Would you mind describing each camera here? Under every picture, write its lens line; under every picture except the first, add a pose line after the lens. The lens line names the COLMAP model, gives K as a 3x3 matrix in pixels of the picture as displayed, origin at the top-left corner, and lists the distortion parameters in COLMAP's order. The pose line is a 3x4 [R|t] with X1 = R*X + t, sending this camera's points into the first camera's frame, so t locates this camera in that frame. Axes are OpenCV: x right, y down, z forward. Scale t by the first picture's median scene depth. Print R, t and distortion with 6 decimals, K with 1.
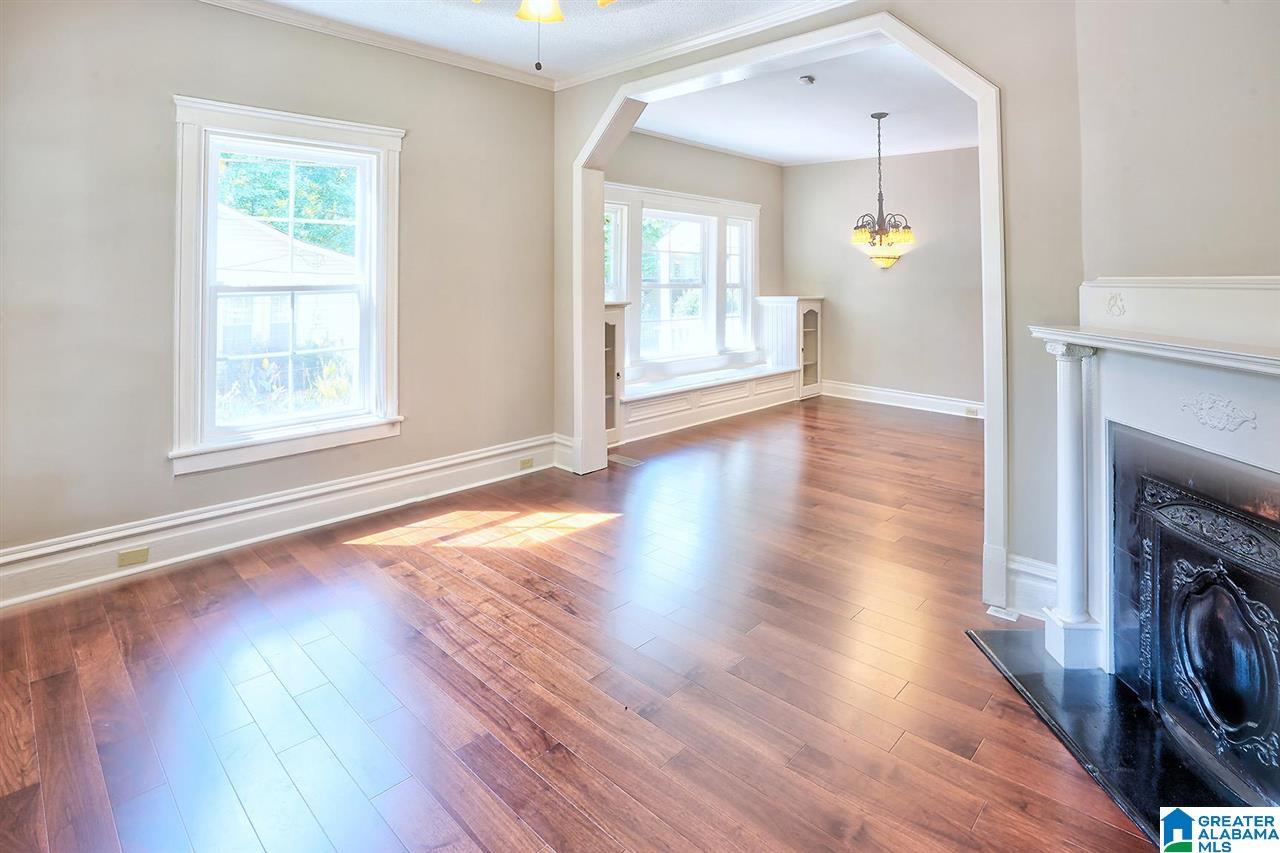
lens RADIAL K [[631.5, 0, 634.1], [0, 631.5, 405.4], [0, 0, 1]] dist [-0.050707, 0.018604]
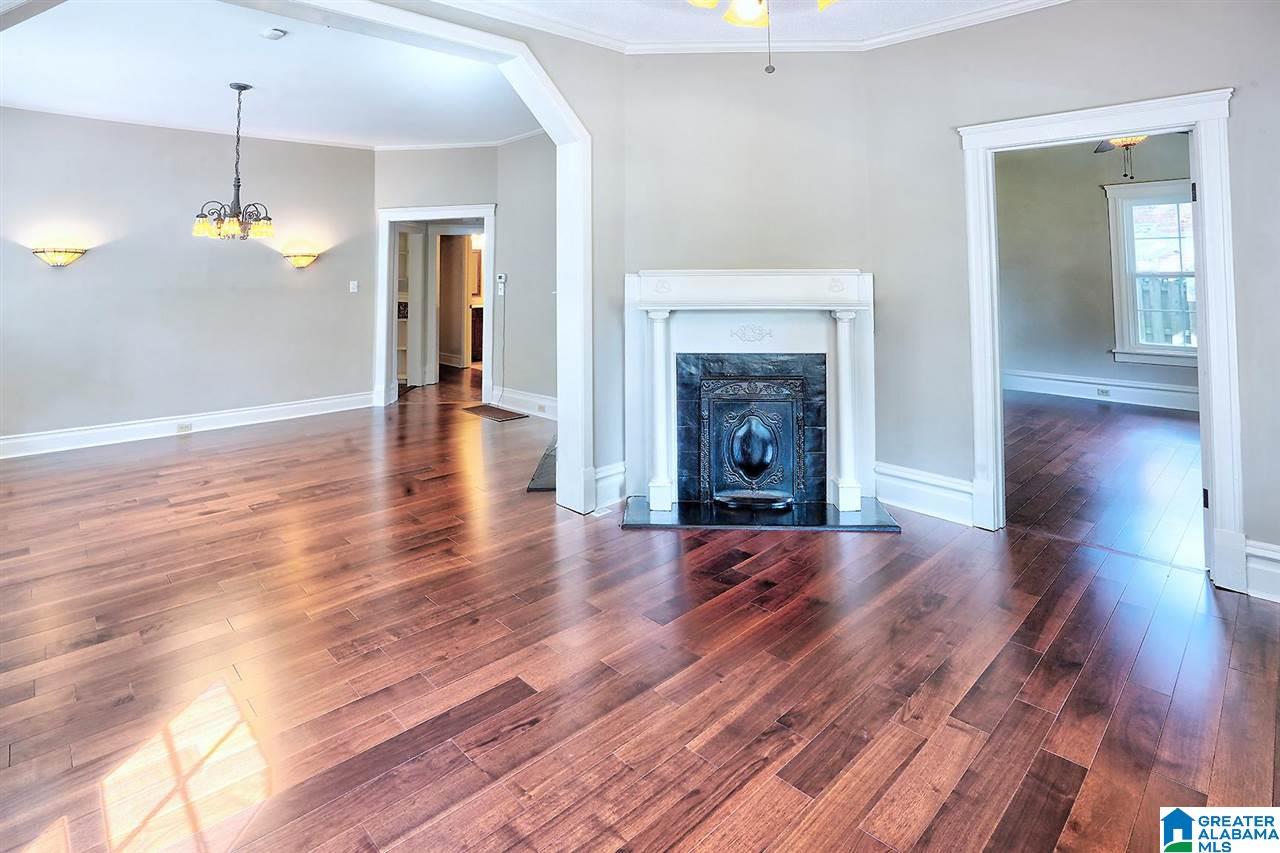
lens RADIAL K [[631.5, 0, 634.1], [0, 631.5, 405.4], [0, 0, 1]] dist [-0.050707, 0.018604]
pose [[0.041654, -0.198393, 0.979237, -0.925035], [0.197752, 0.962336, 0.186557, -0.188069], [-0.979367, 0.185876, 0.079318, 0.926340]]
